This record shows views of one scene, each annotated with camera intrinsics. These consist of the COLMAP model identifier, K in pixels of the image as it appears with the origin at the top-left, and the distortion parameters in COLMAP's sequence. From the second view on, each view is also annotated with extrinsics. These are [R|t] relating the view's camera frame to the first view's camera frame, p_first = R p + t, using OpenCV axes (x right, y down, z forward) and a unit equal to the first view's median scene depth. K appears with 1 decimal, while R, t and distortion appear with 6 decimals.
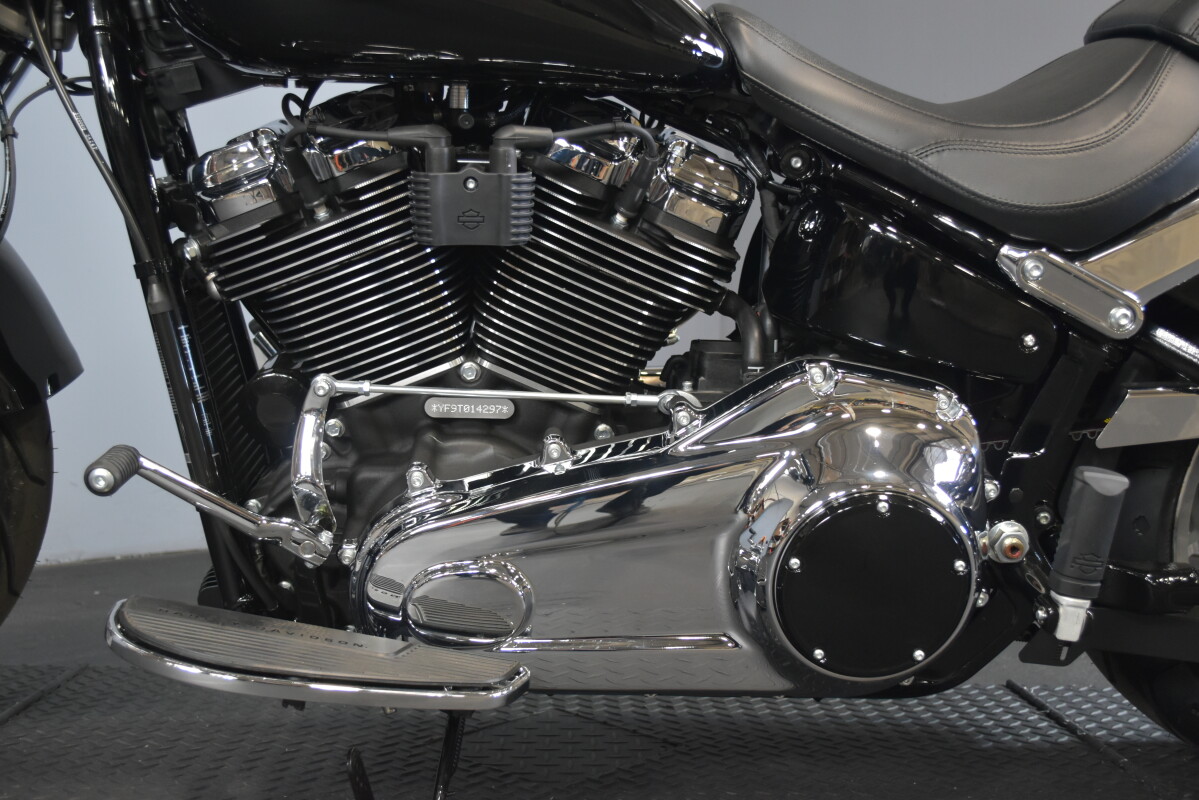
lens RADIAL K [[1282.3, 0, 609.9], [0, 1282.3, 413.9], [0, 0, 1]] dist [-0.040926, 0.000000]
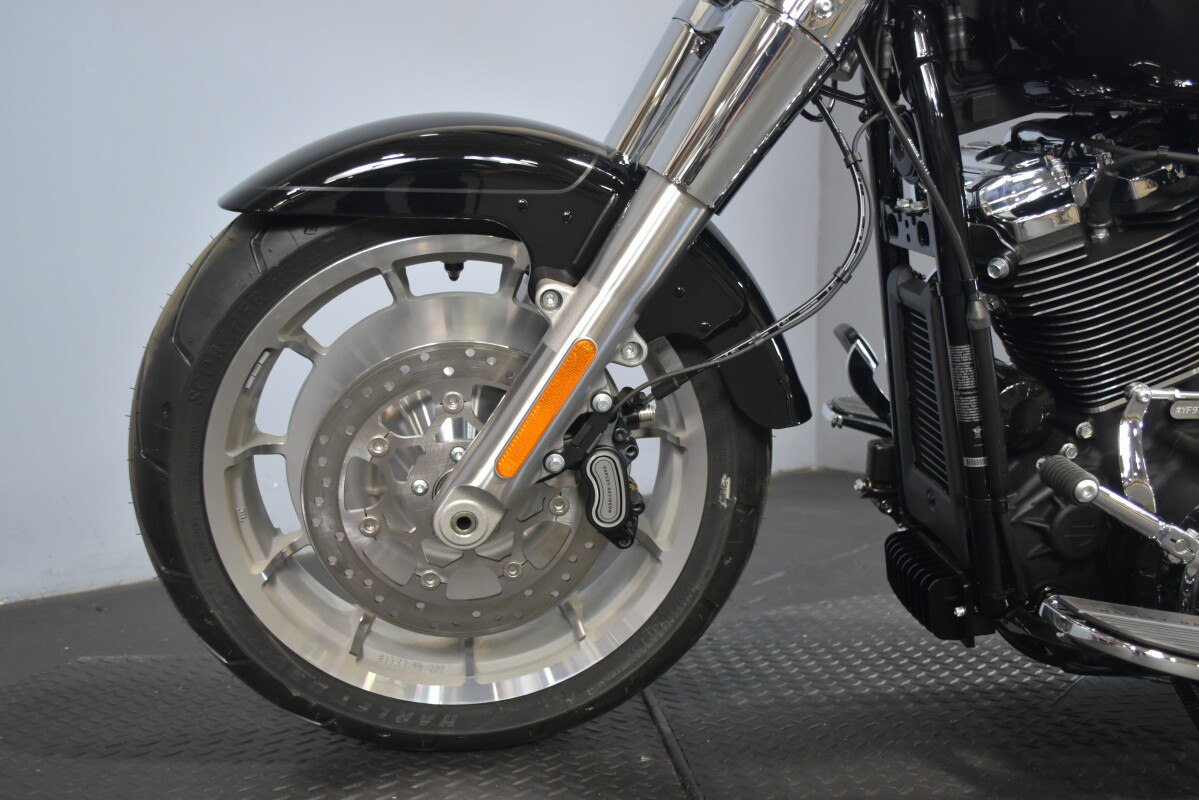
lens RADIAL K [[1094.0, 0, 592.2], [0, 1094.0, 406.8], [0, 0, 1]] dist [-0.034155, 0.000000]
pose [[0.998041, -0.022985, 0.058182, -0.730627], [0.022600, 0.999718, 0.007260, -0.027095], [-0.058332, -0.005931, 0.998280, 0.105011]]
